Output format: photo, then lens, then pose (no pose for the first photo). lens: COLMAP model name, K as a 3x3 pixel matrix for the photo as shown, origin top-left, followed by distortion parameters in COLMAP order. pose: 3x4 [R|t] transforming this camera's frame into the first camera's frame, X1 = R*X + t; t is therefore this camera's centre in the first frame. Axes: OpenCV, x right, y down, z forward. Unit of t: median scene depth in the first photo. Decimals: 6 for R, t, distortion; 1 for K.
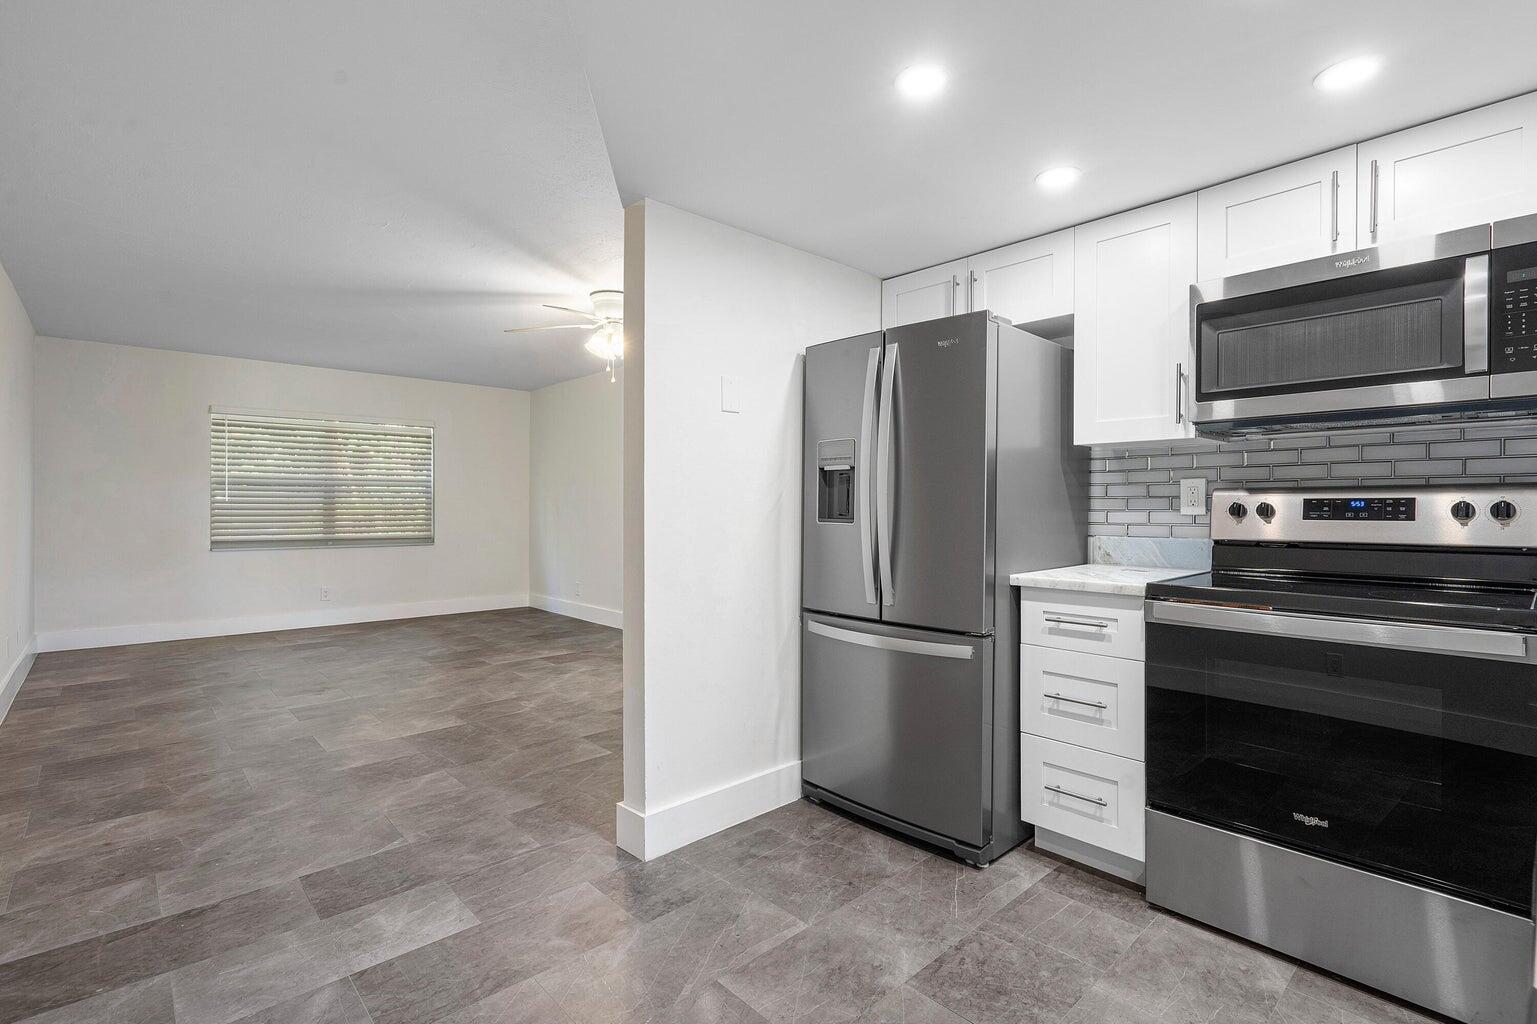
lens RADIAL K [[708.3, 0, 766.4], [0, 708.3, 512.8], [0, 0, 1]] dist [-0.001468, 0.000725]
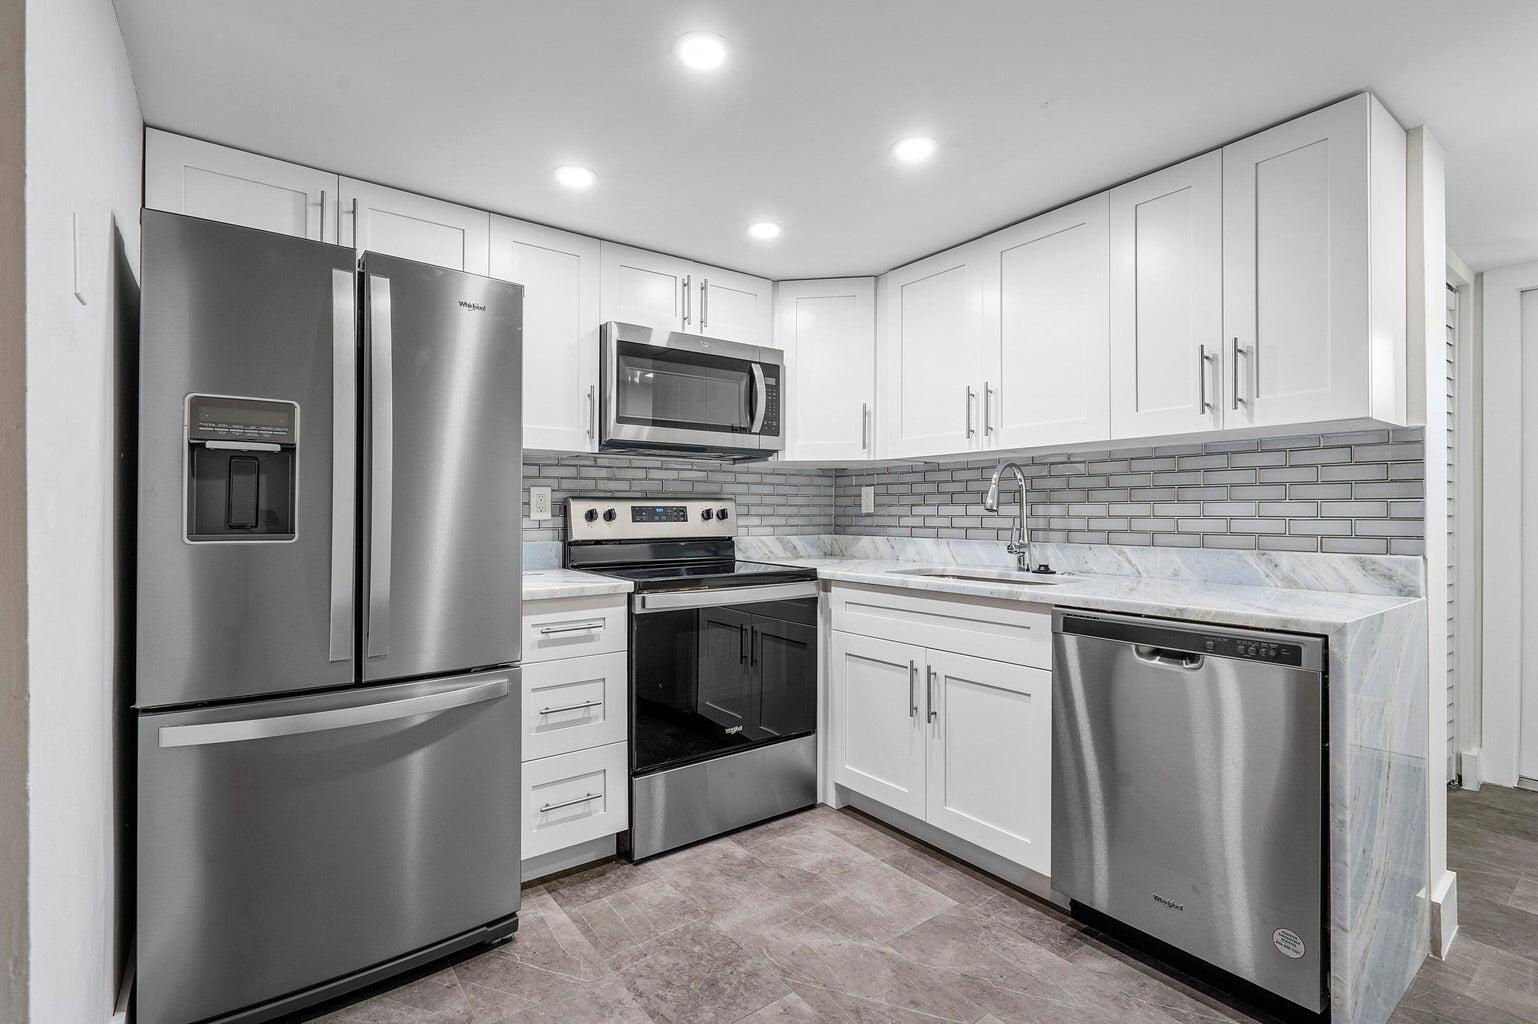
lens RADIAL K [[708.8, 0, 766.9], [0, 708.8, 512.8], [0, 0, 1]] dist [-0.001468, 0.000725]
pose [[0.101406, -0.002568, 0.994842, -0.538617], [0.007317, 0.999972, 0.001835, -0.008285], [-0.994818, 0.007093, 0.101422, 0.637173]]
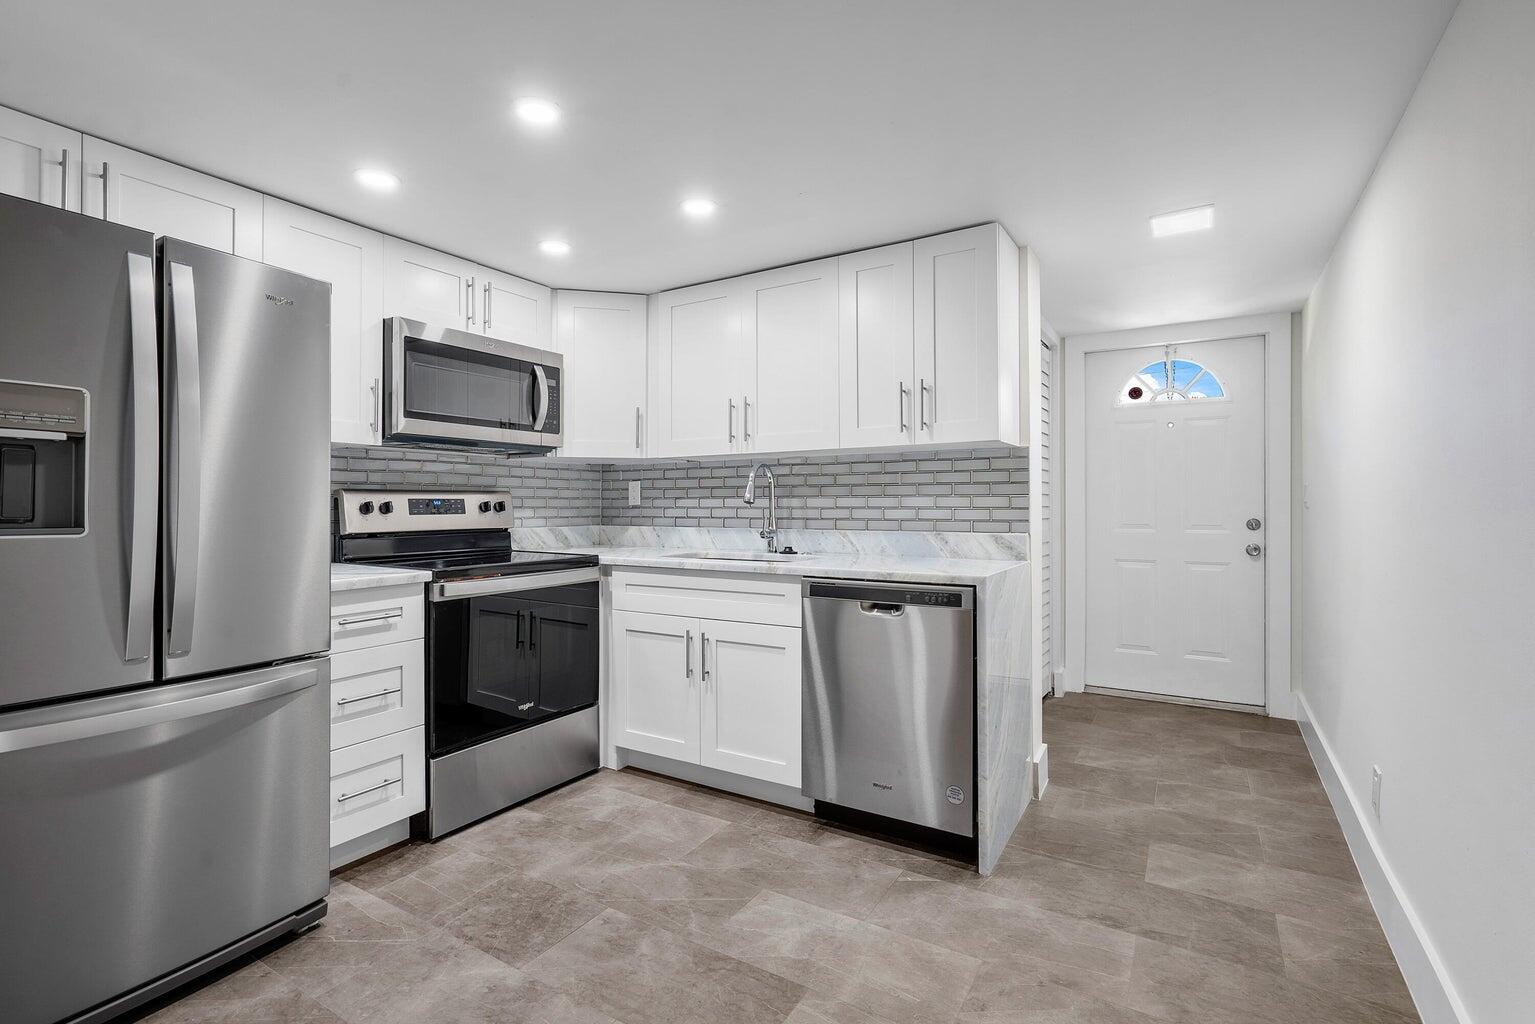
lens RADIAL K [[711.4, 0, 766.9], [0, 711.4, 503.7], [0, 0, 1]] dist [-0.000487, 0.000402]
pose [[-0.275408, -0.000231, 0.961328, -0.717457], [0.007944, 0.999965, 0.002516, -0.008791], [-0.961295, 0.008330, -0.275396, 0.747006]]
